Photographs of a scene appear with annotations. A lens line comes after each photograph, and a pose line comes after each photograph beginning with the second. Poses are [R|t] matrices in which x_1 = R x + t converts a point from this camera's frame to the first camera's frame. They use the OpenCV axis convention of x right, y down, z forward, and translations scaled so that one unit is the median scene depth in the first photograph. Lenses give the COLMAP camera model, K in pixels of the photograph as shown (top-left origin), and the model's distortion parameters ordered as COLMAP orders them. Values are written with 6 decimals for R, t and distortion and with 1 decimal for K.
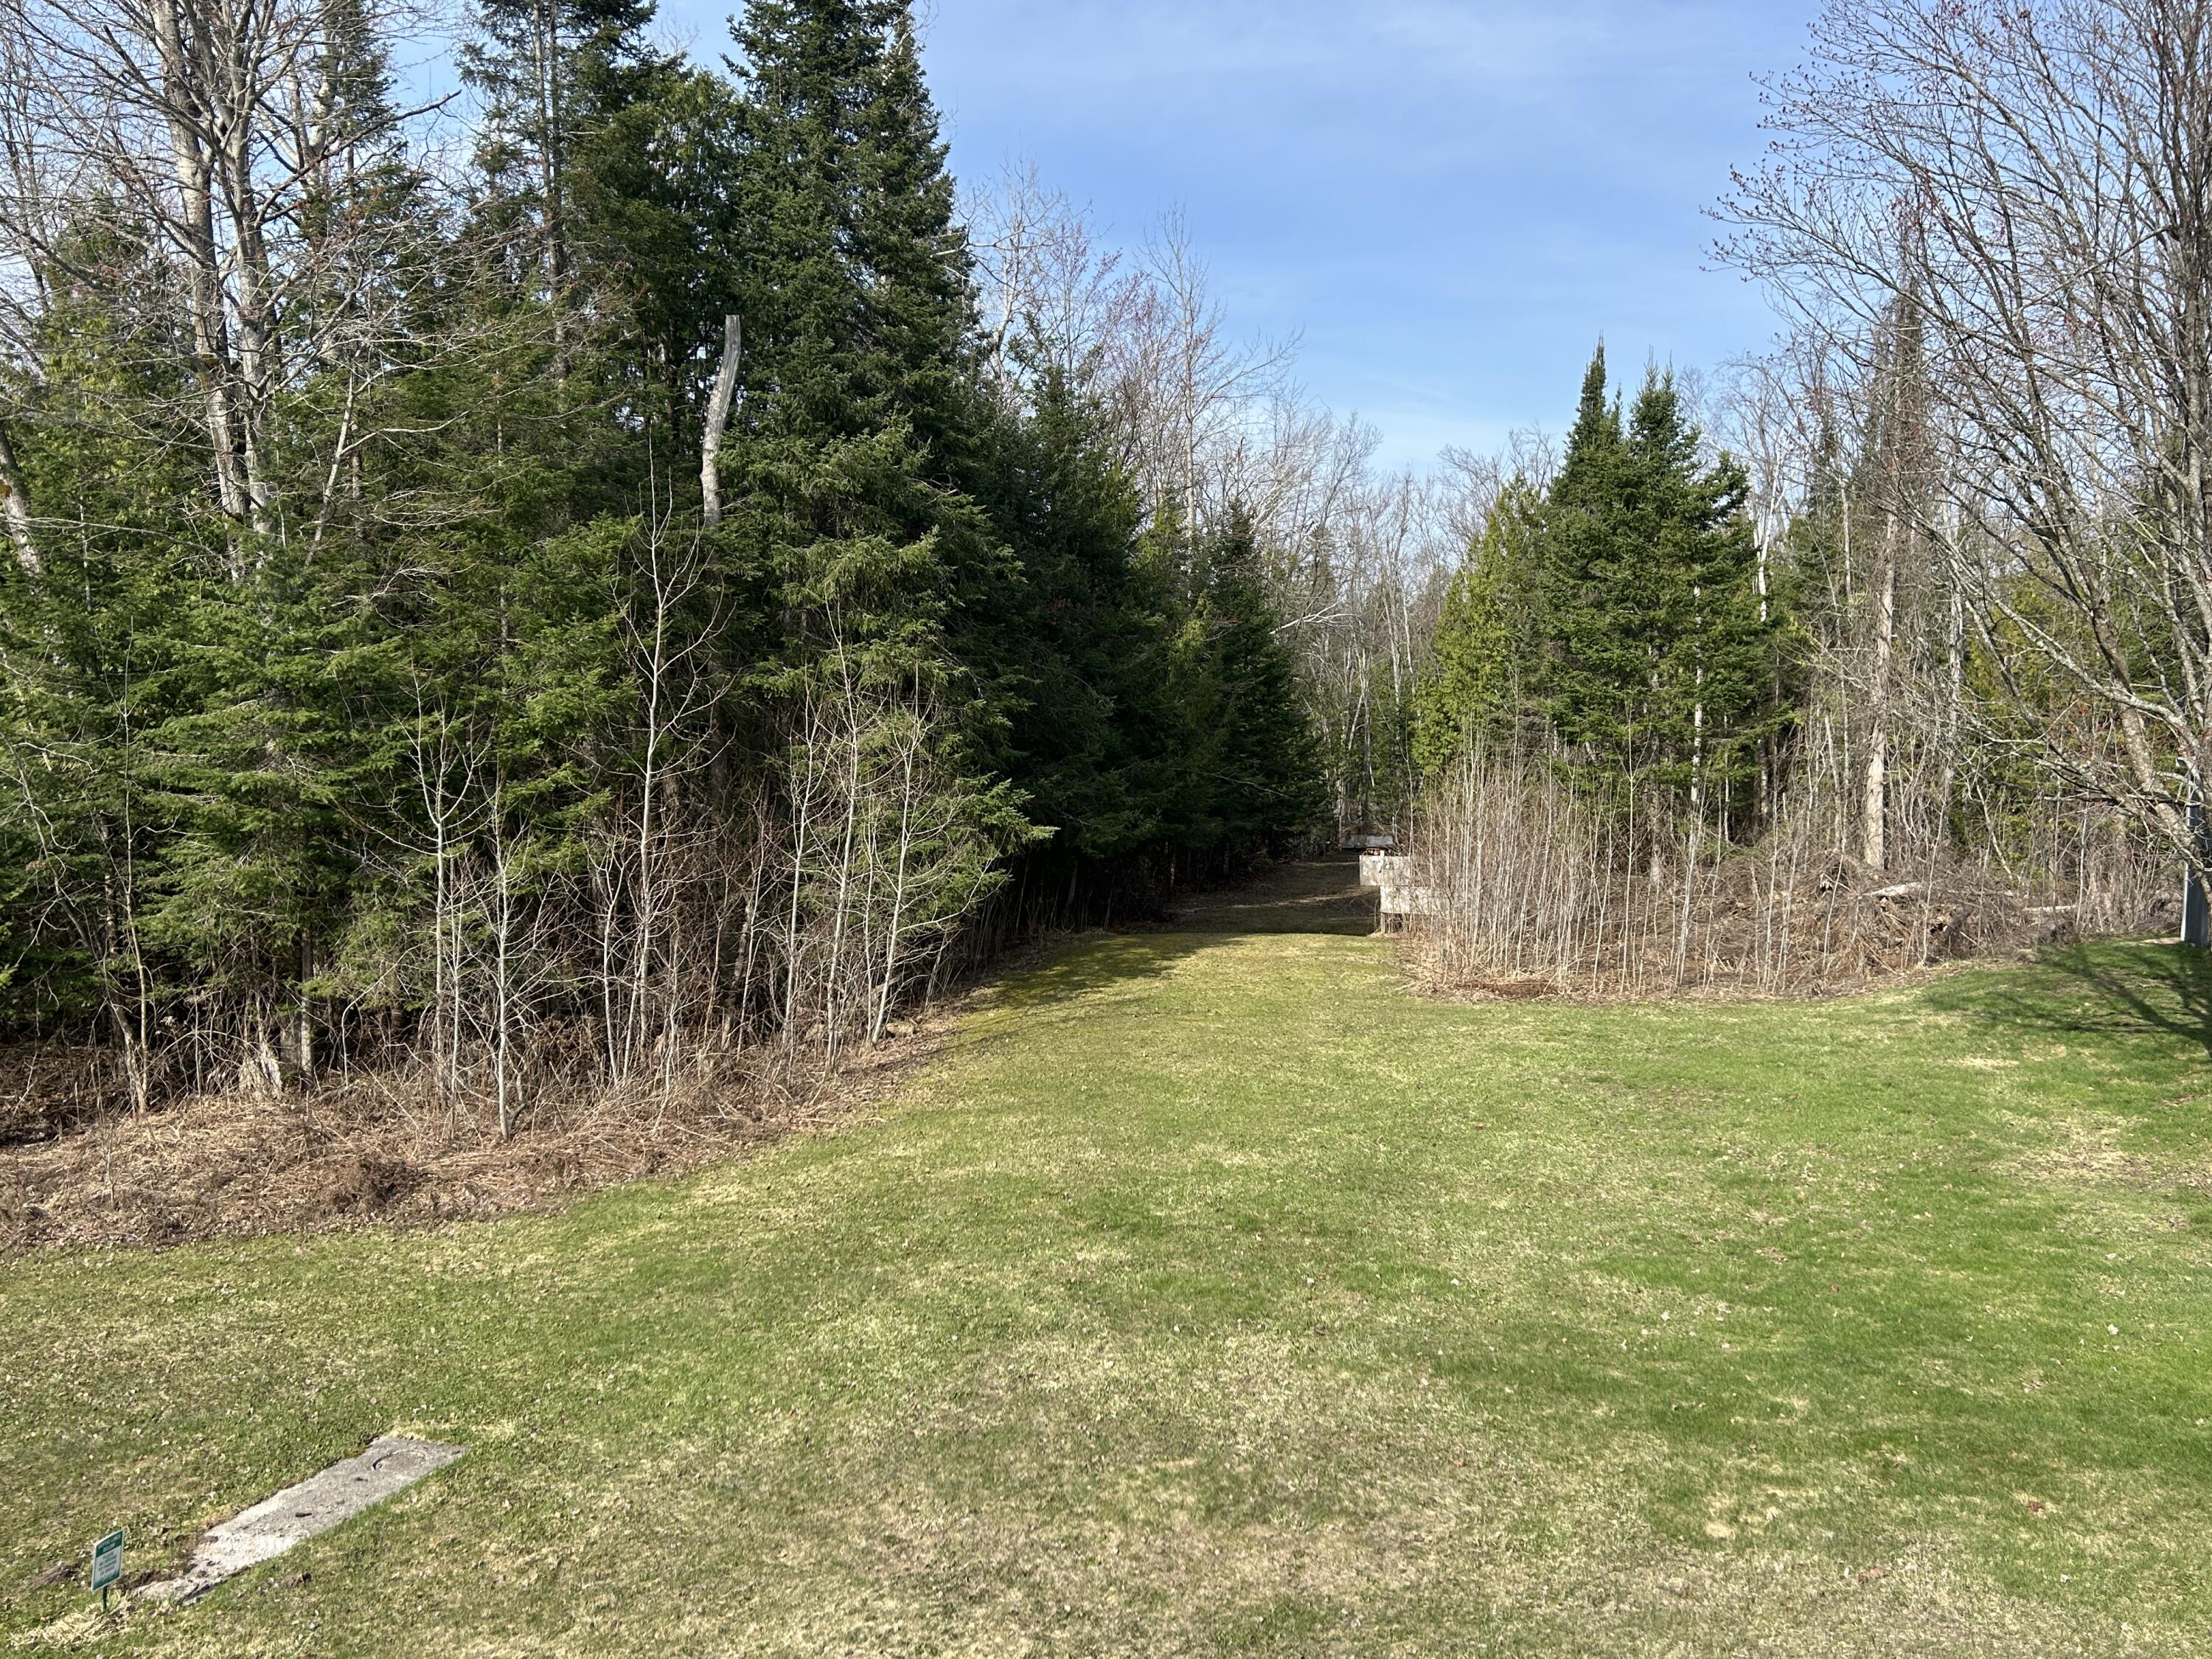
lens RADIAL K [[1886.5, 0, 1127.4], [0, 1886.5, 831.4], [0, 0, 1]] dist [0.107874, -0.113398]
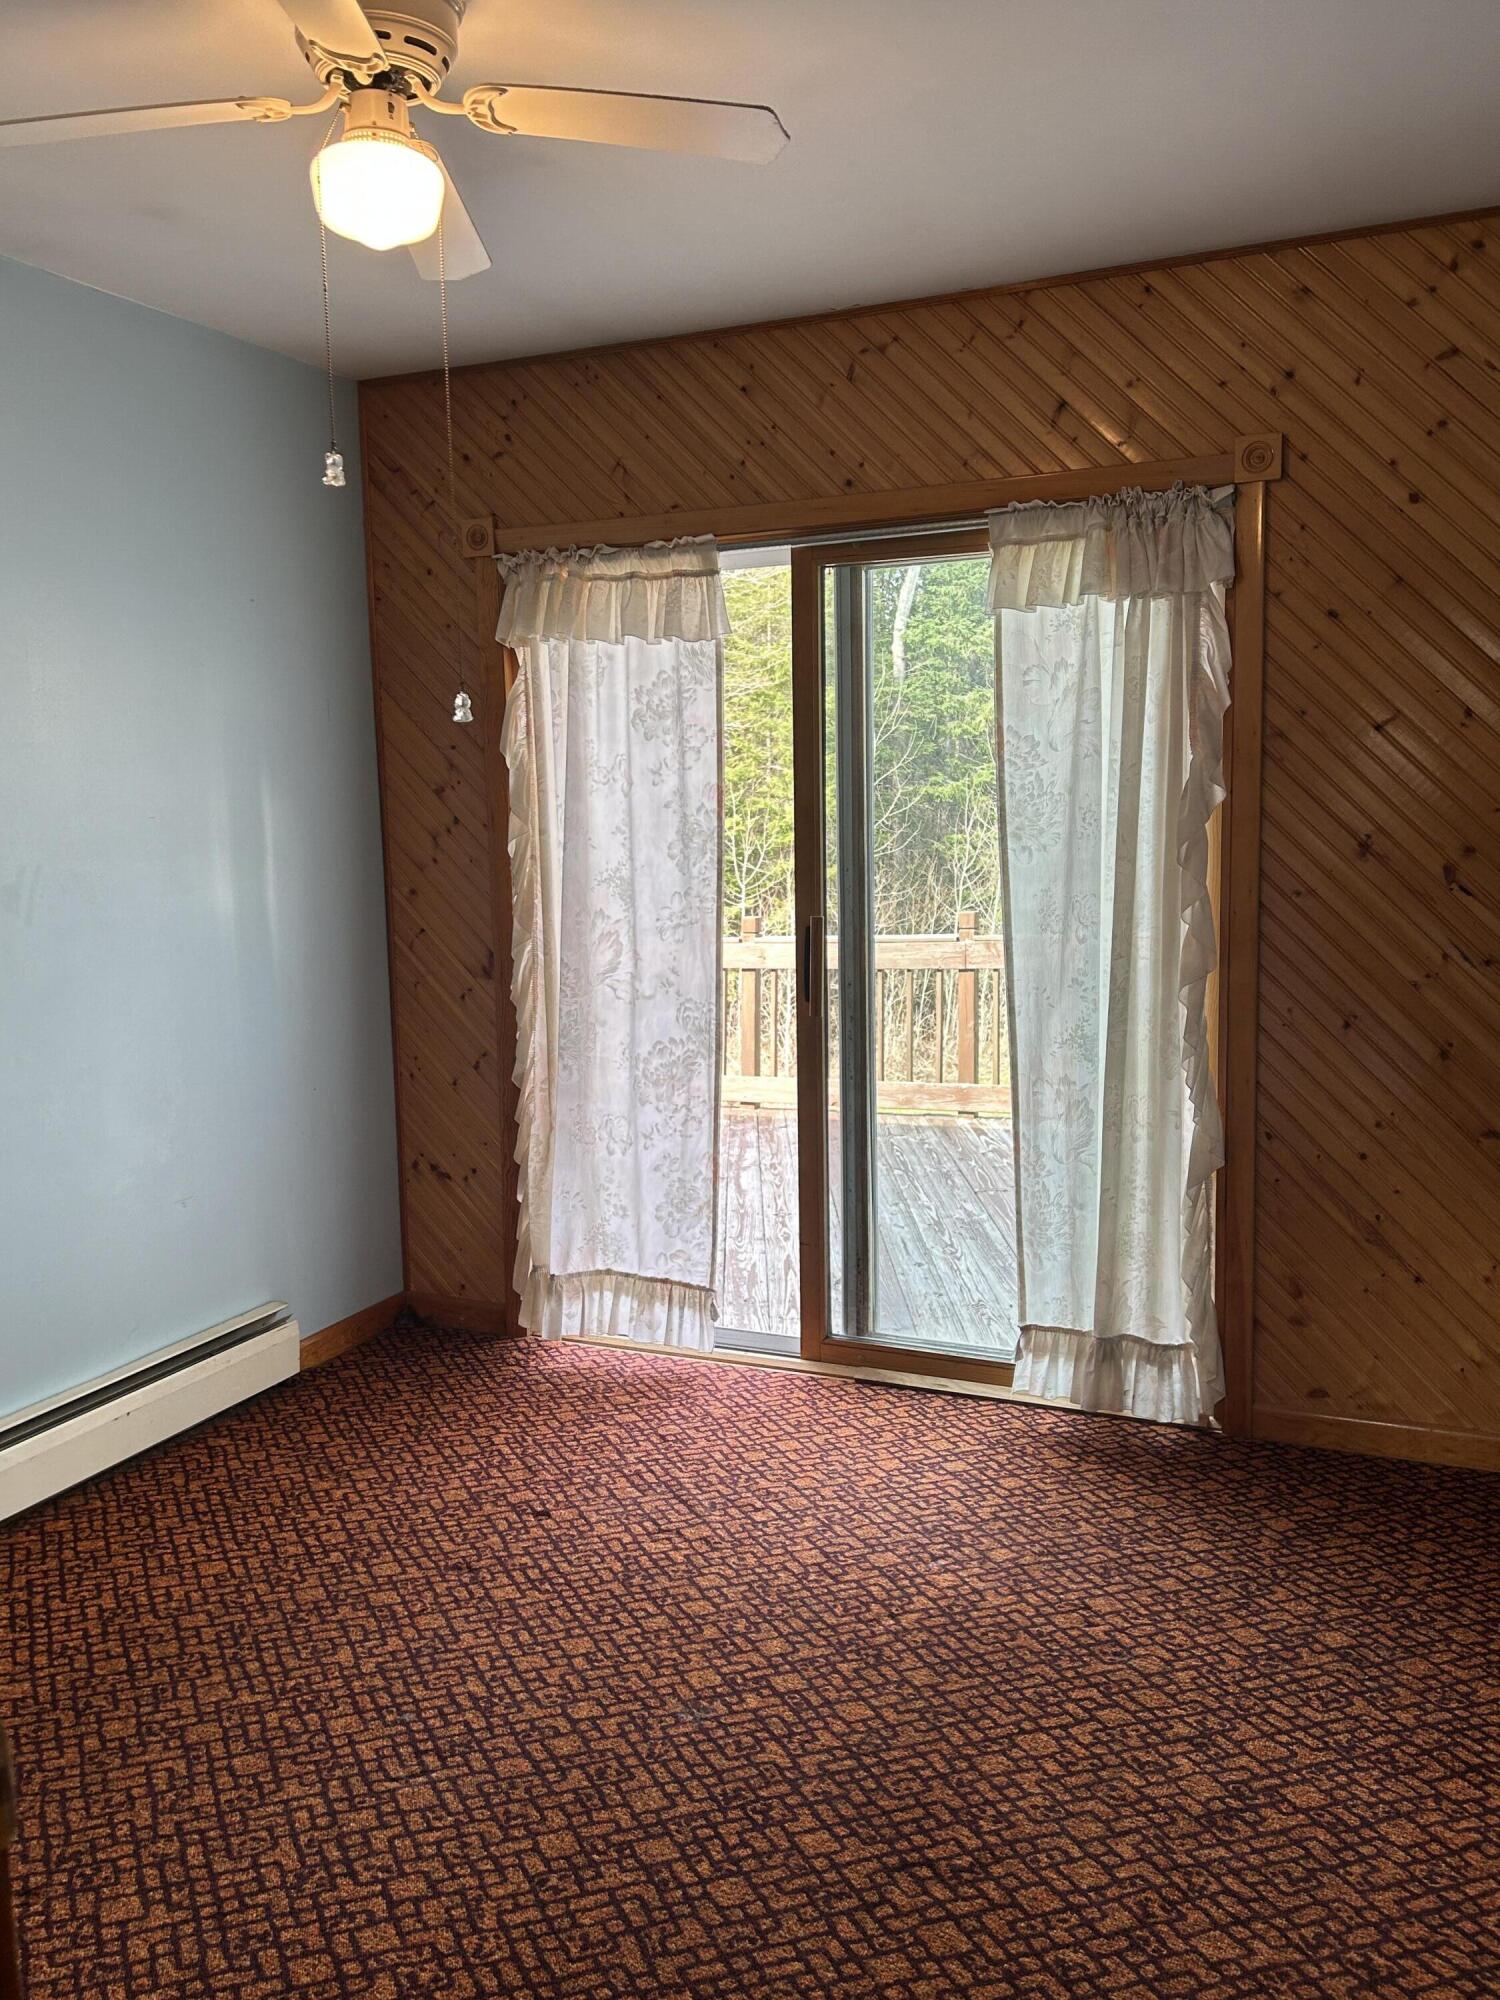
lens RADIAL K [[1705.7, 0, 748.6], [0, 1705.7, 1002.0], [0, 0, 1]] dist [0.107874, -0.113398]
pose [[0.963323, 0.018709, -0.267693, 0.028663], [-0.005909, 0.998804, 0.048541, 0.023599], [0.268281, -0.045179, 0.962281, -0.367716]]
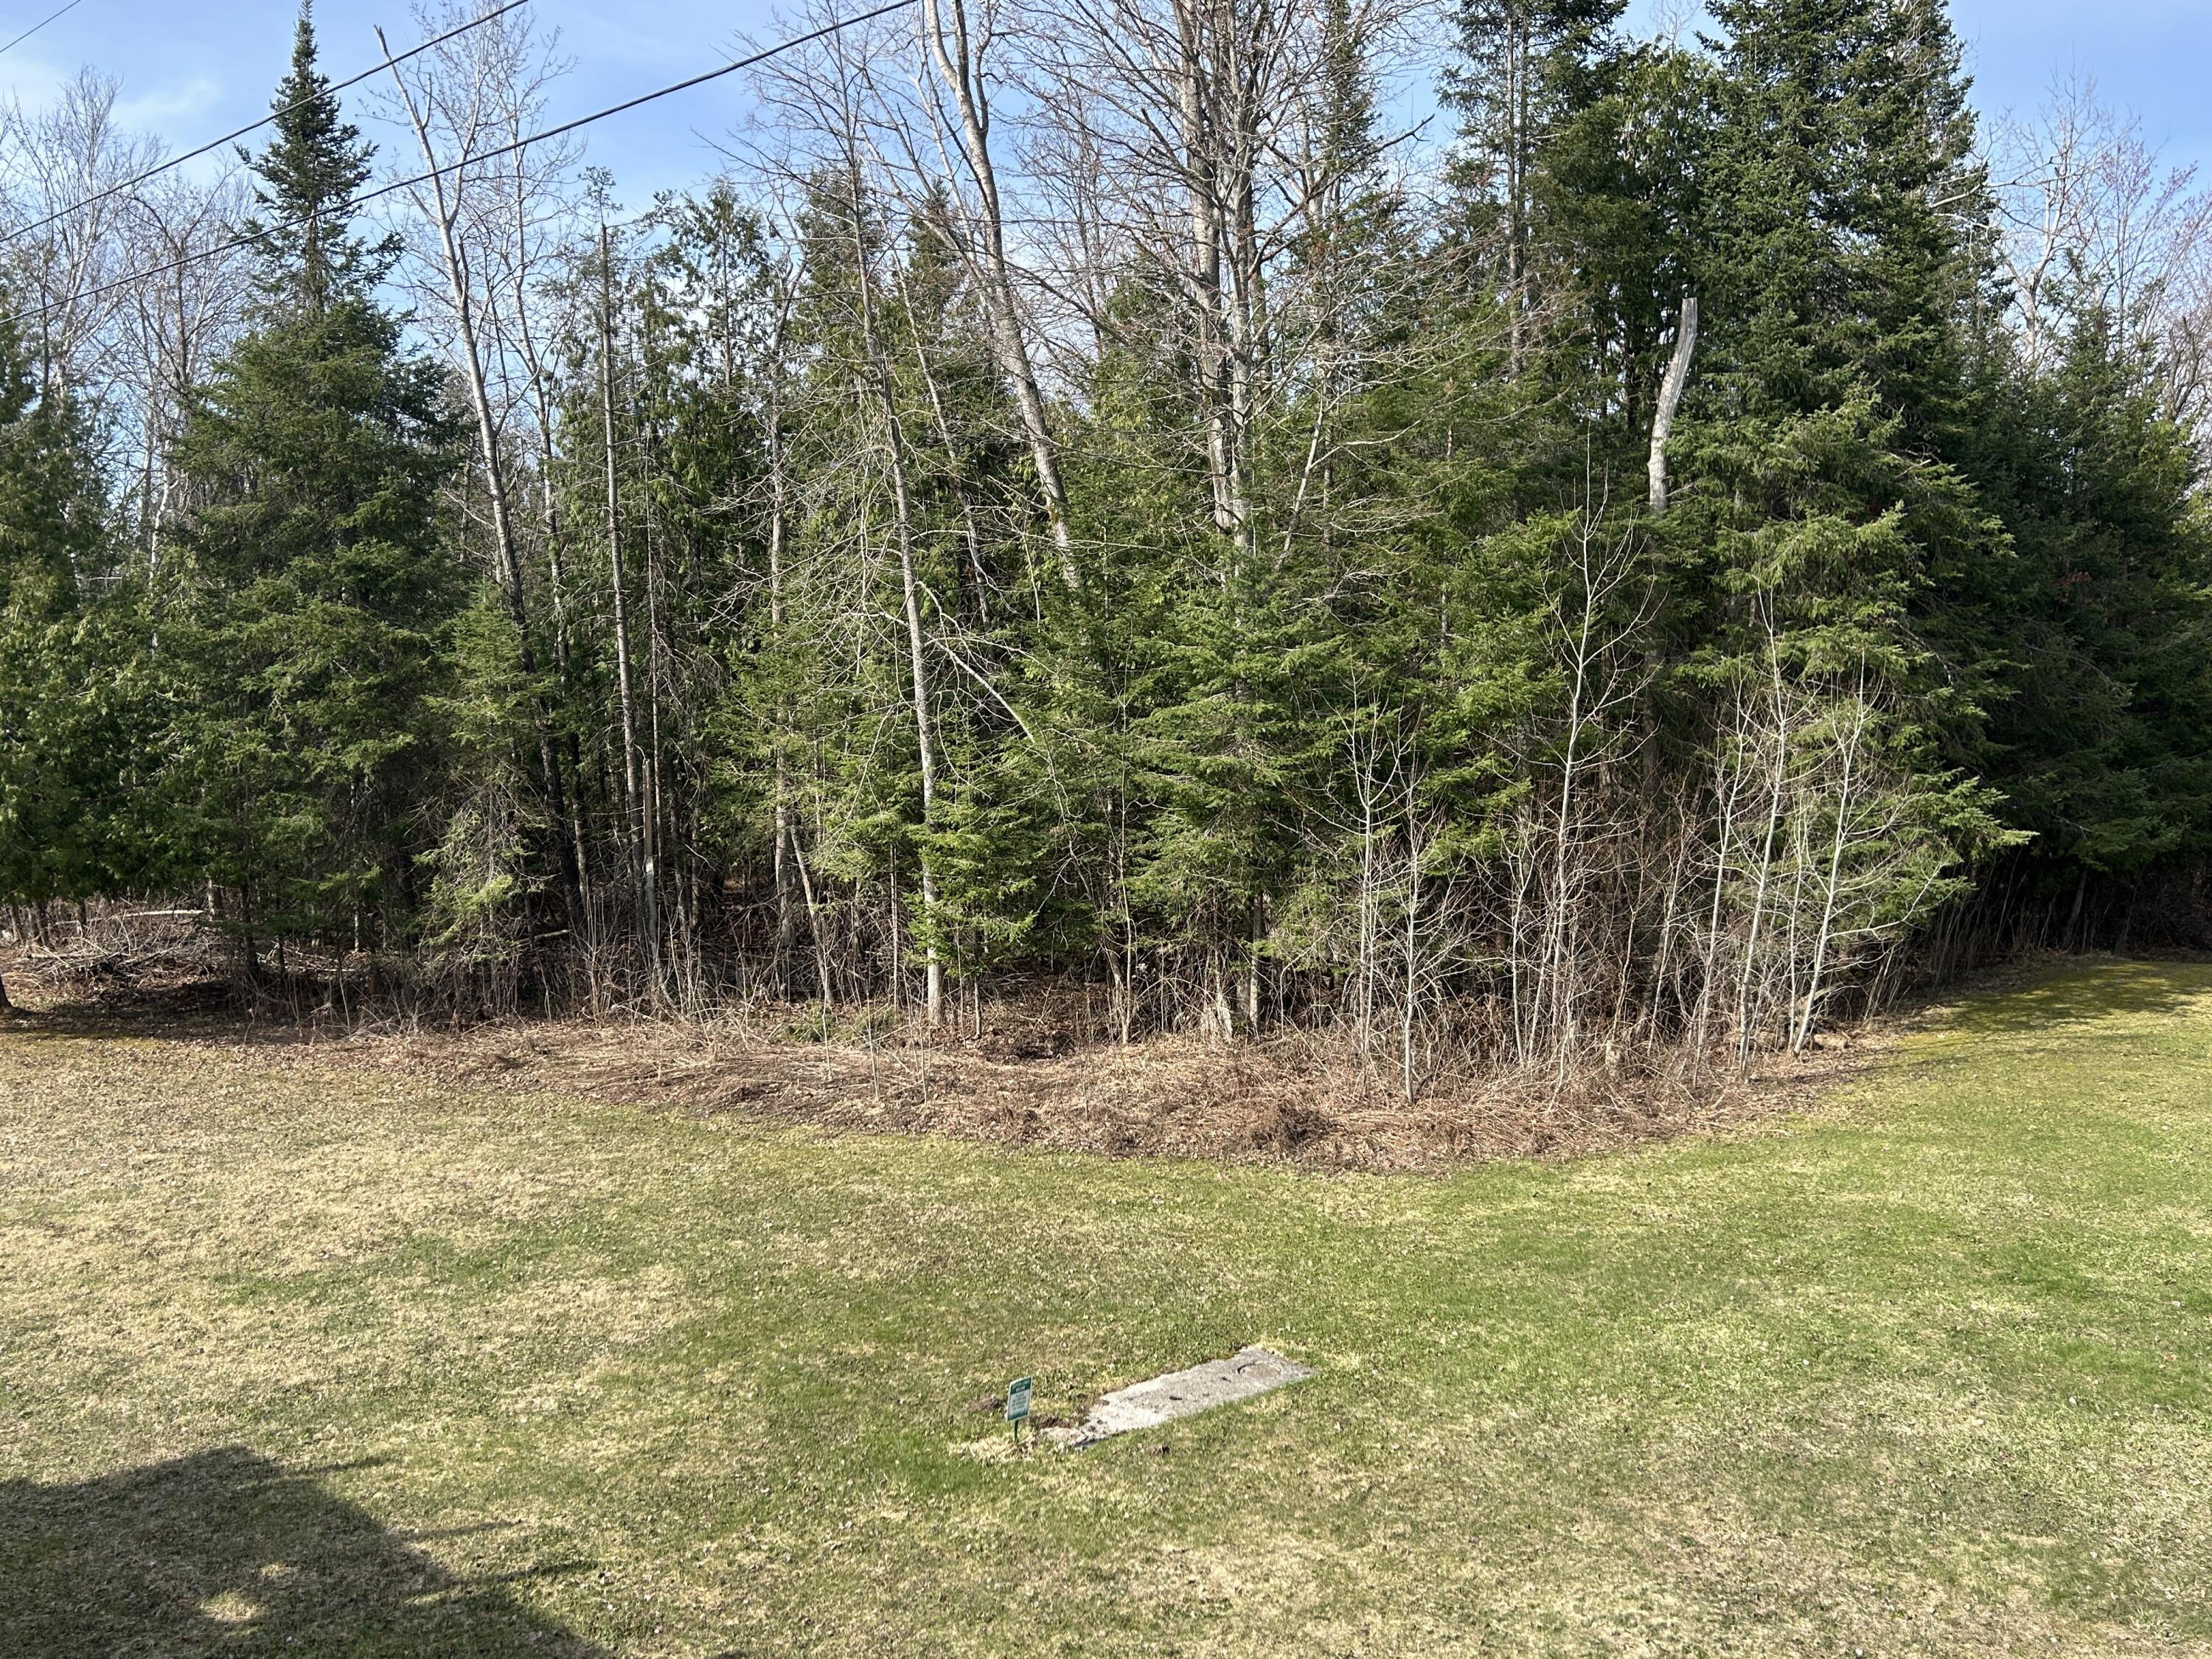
lens RADIAL K [[1886.5, 0, 1093.5], [0, 1886.5, 836.4], [0, 0, 1]] dist [0.107874, -0.113398]
pose [[0.868071, 0.041958, -0.494663, 0.032359], [-0.037449, 0.999117, 0.019029, -0.001584], [0.495025, 0.002006, 0.868876, -0.008805]]
